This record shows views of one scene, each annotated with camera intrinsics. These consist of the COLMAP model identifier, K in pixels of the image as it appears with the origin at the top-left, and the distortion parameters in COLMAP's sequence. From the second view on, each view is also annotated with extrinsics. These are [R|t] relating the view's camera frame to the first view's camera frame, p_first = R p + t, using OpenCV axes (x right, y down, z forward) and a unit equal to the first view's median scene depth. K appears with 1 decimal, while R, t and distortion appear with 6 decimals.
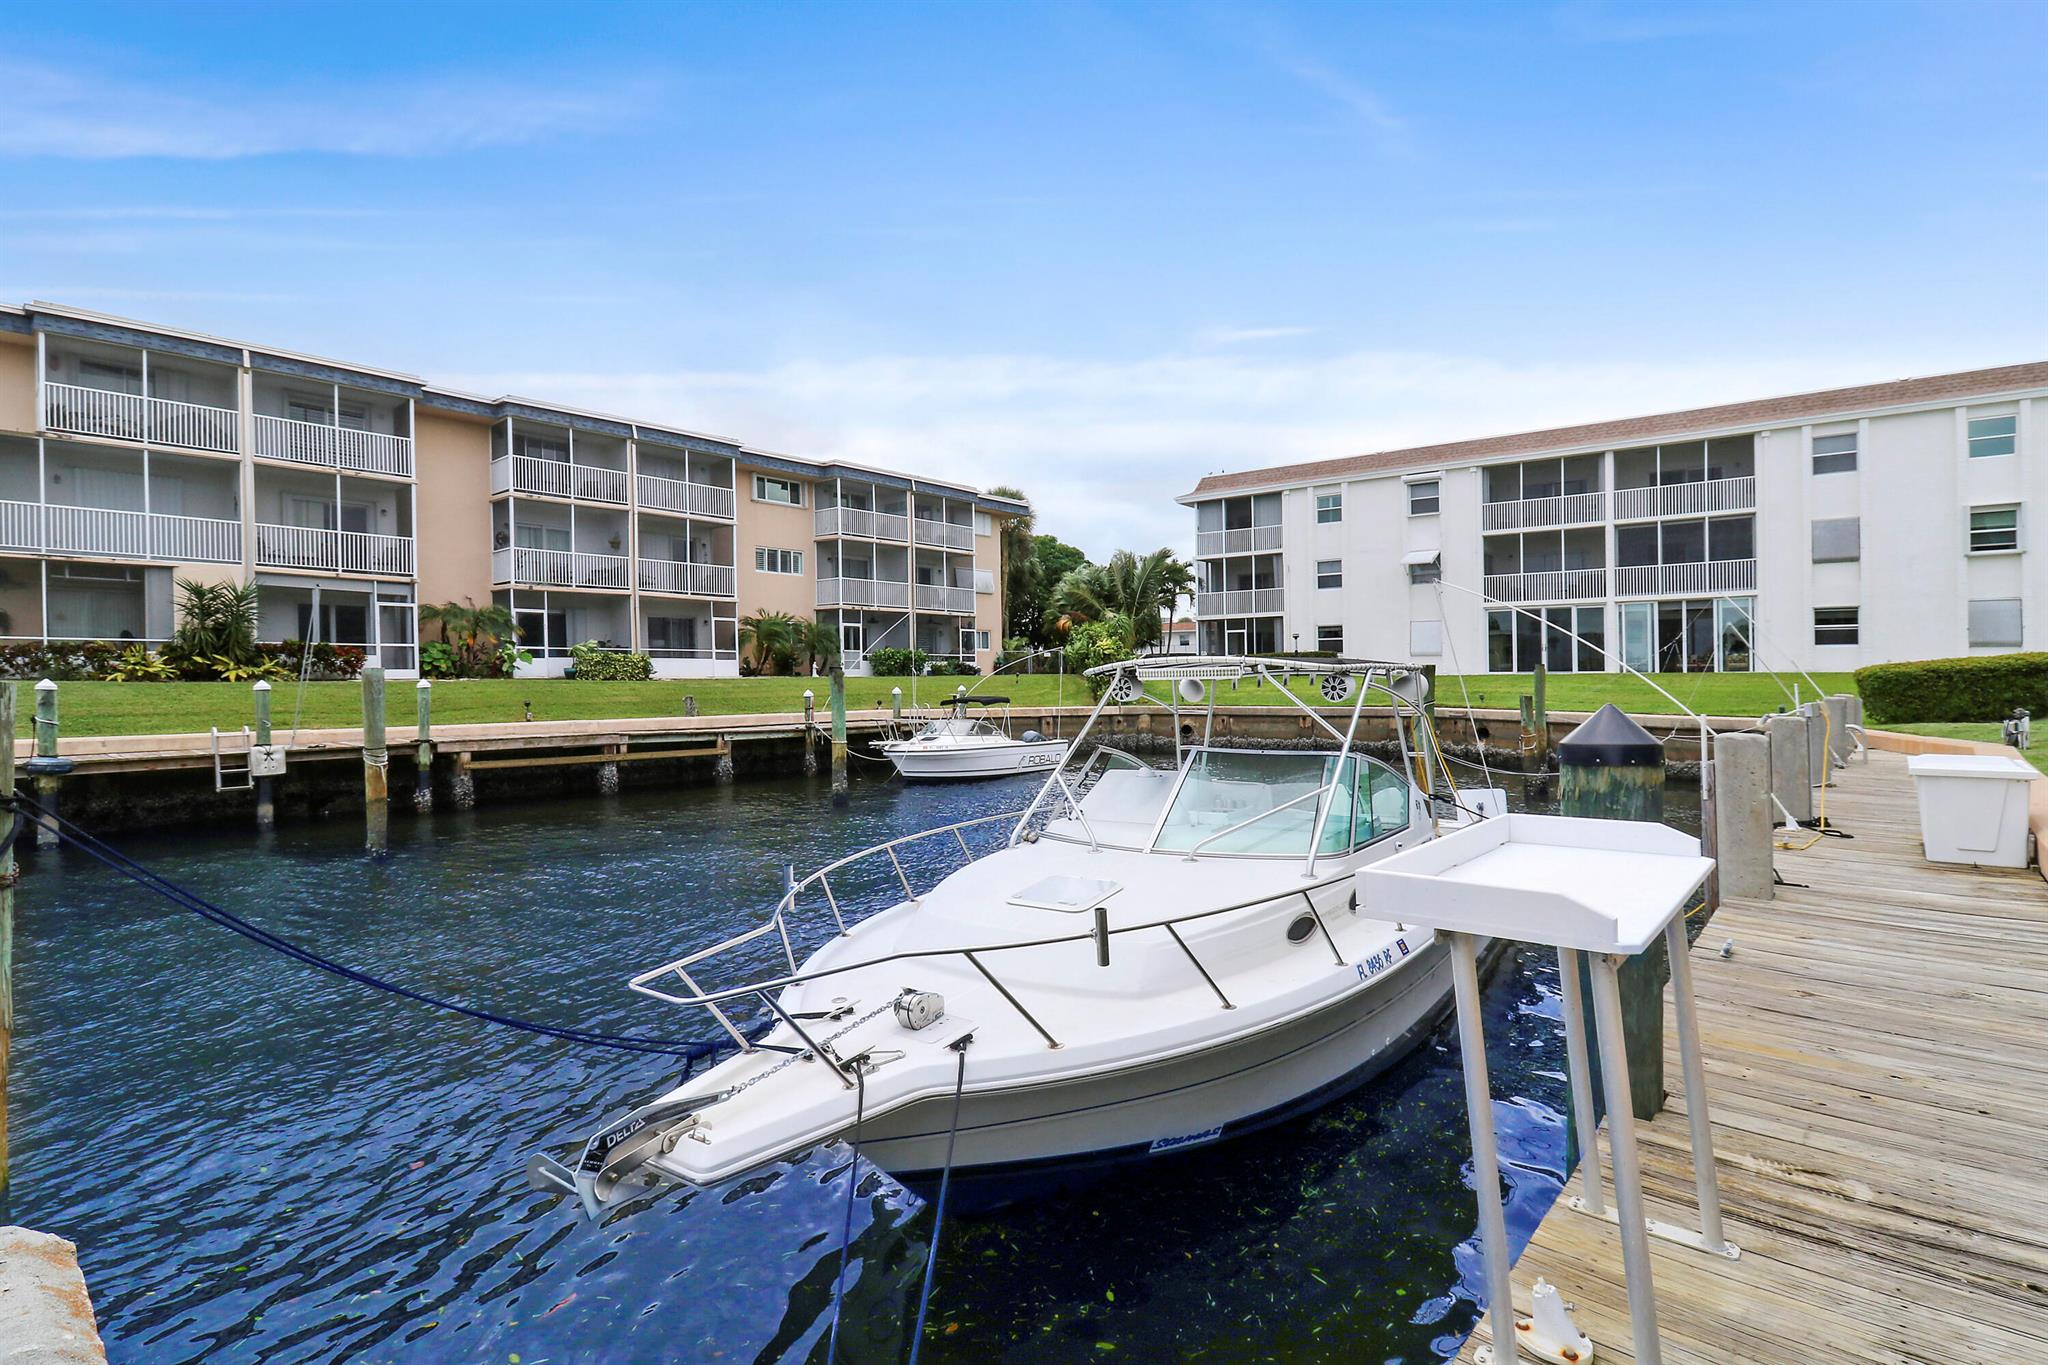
lens RADIAL K [[962.1, 0, 970.6], [0, 962.1, 689.6], [0, 0, 1]] dist [-0.001044, -0.000802]
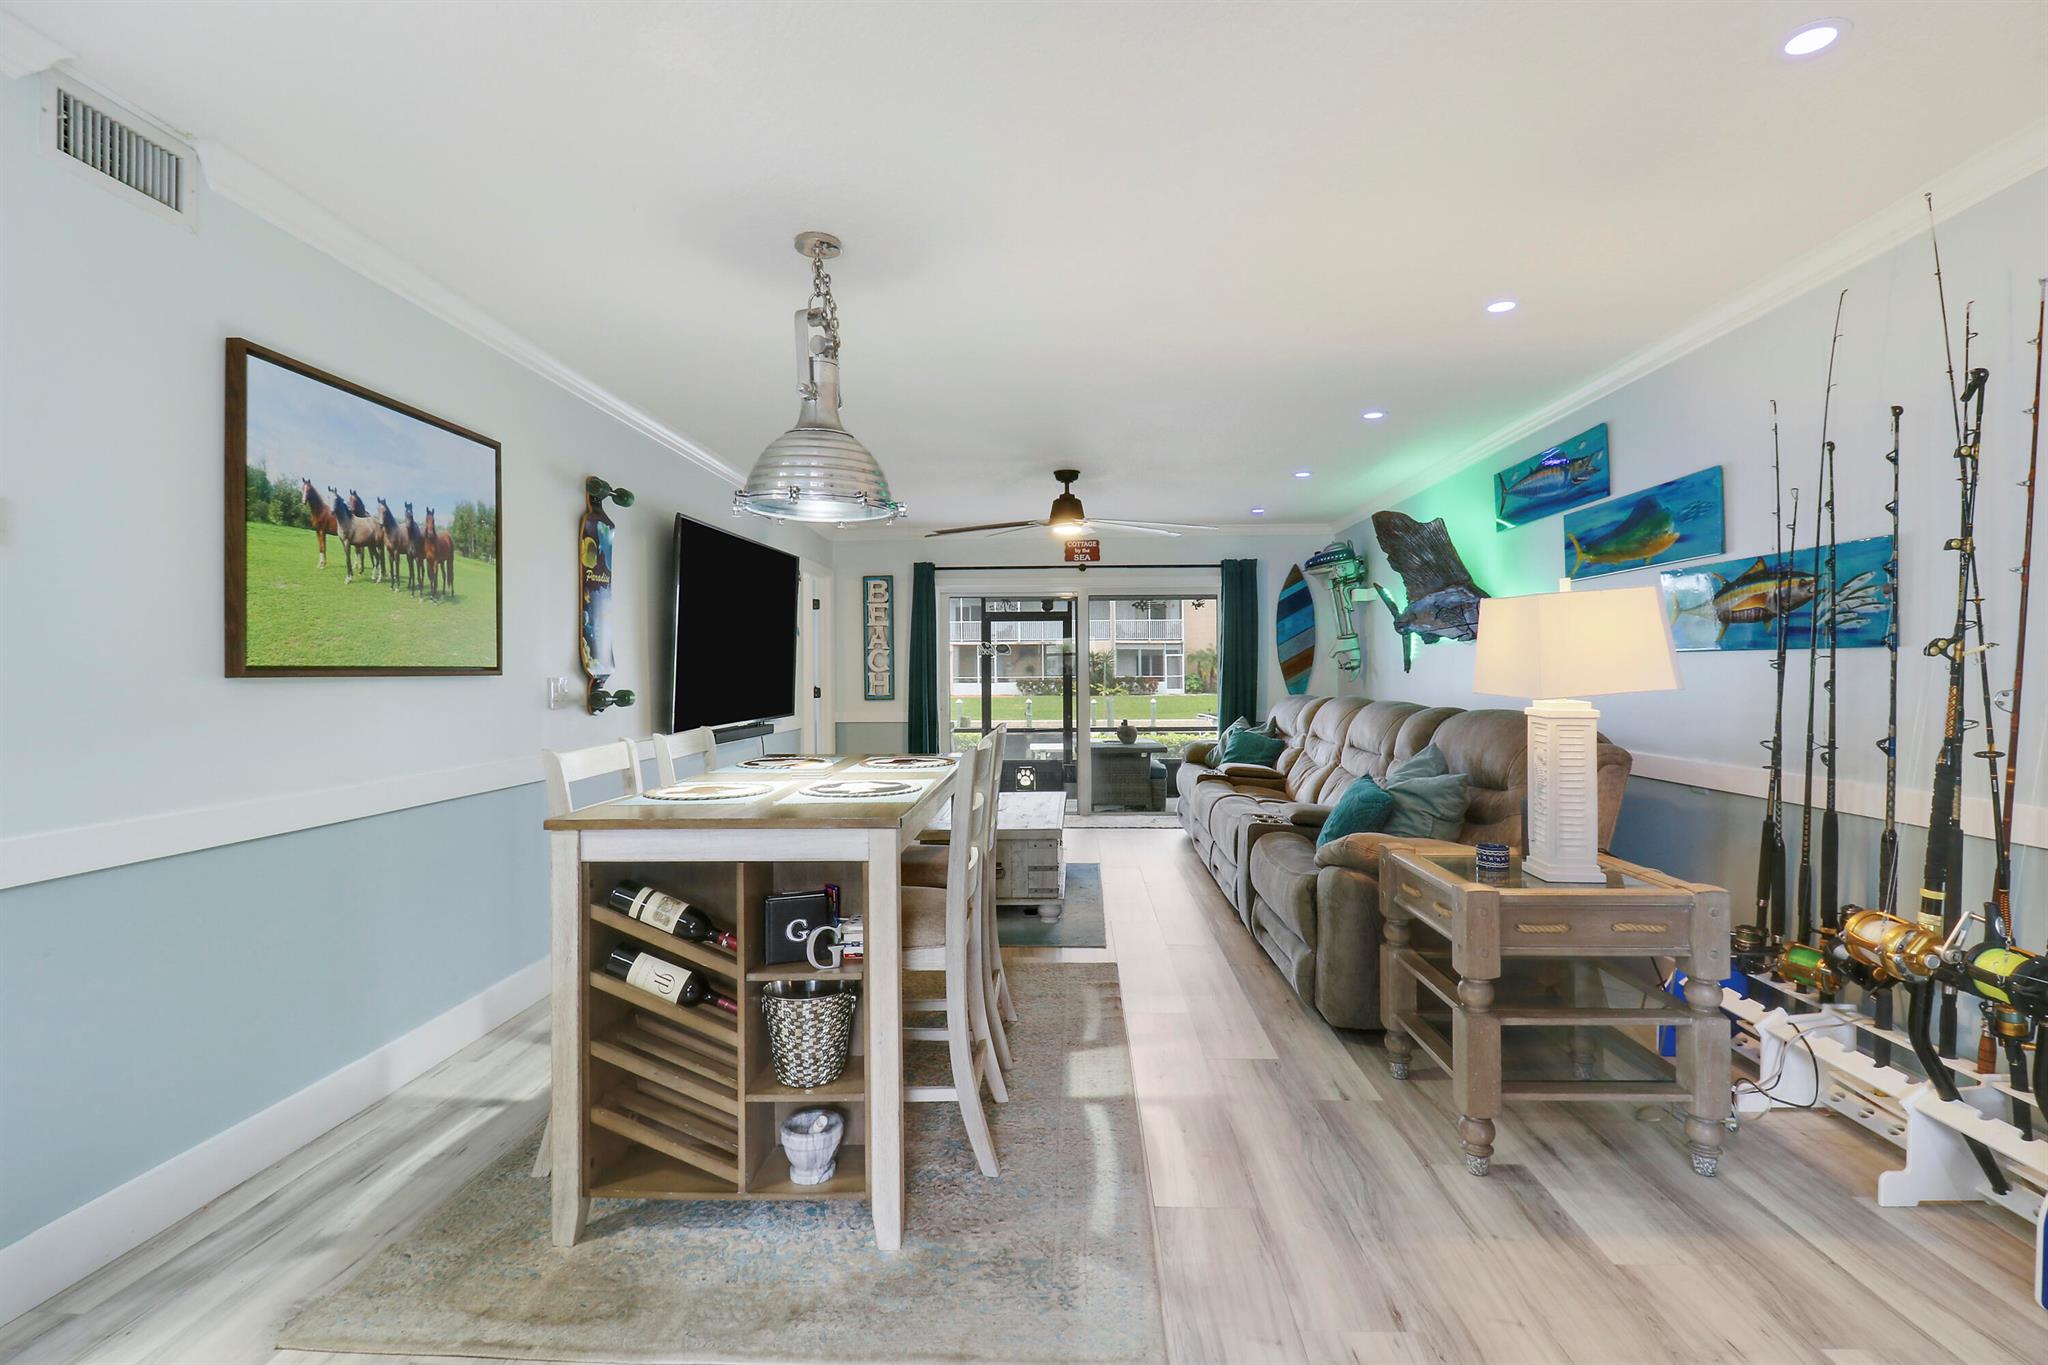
lens RADIAL K [[944.6, 0, 1034.6], [0, 944.6, 666.9], [0, 0, 1]] dist [-0.004766, -0.010068]
pose [[0.635519, -0.008487, -0.772039, 0.601332], [0.001803, 0.999953, -0.009509, -0.041366], [0.772083, 0.004651, 0.635504, -0.368098]]
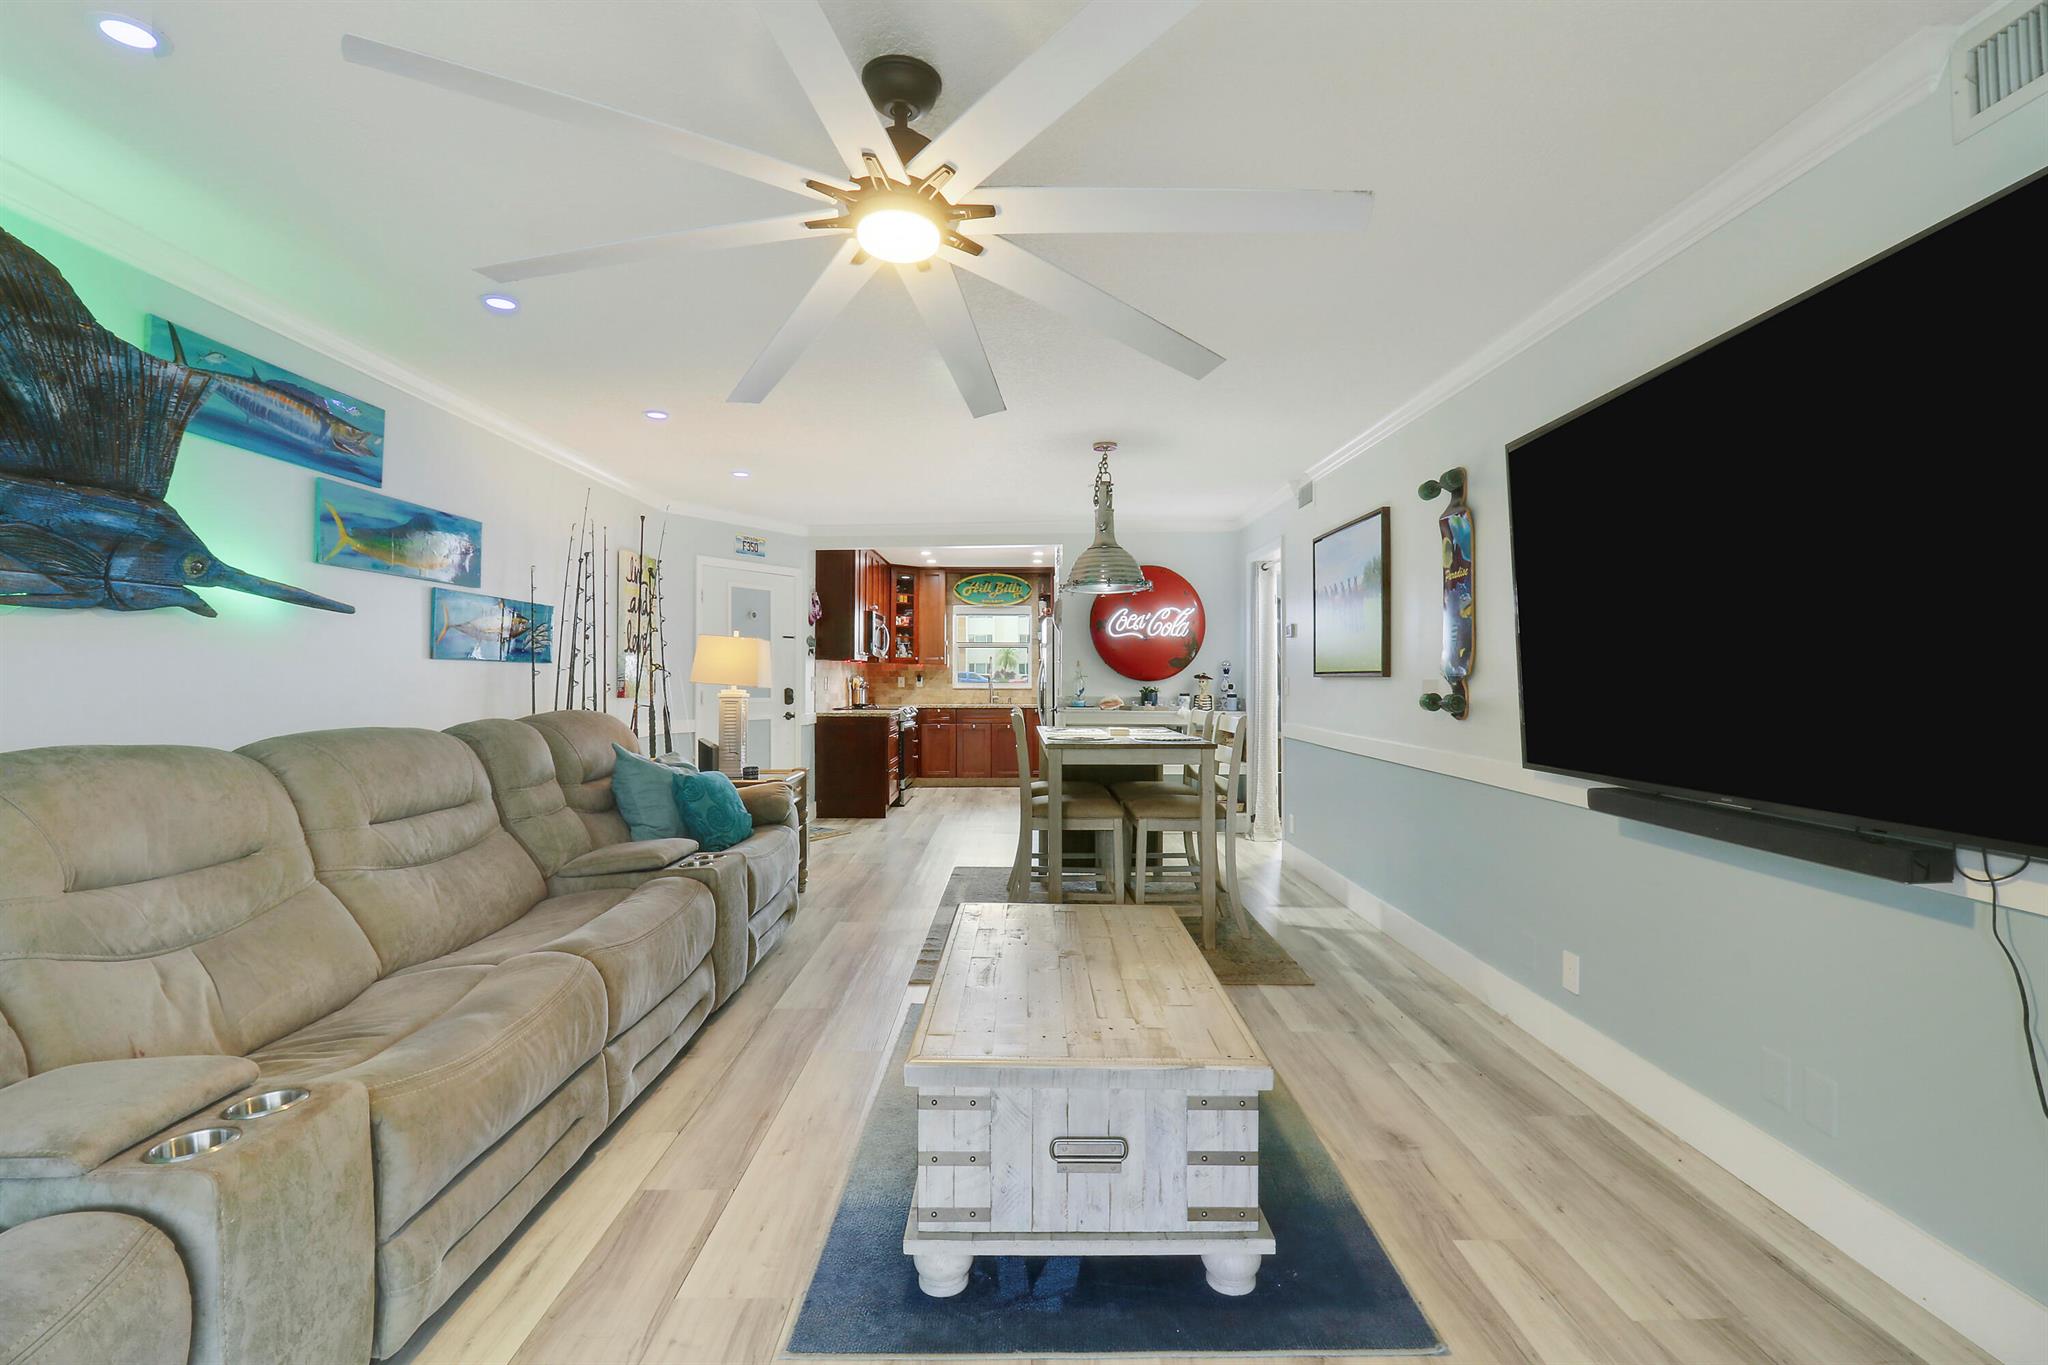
lens RADIAL K [[958.9, 0, 1050.0], [0, 958.9, 680.9], [0, 0, 1]] dist [0.000181, -0.014627]
pose [[-0.687371, -0.005541, 0.726286, 0.412201], [0.000781, 0.999965, 0.008368, -0.042153], [-0.726306, 0.006320, -0.687342, -0.210572]]
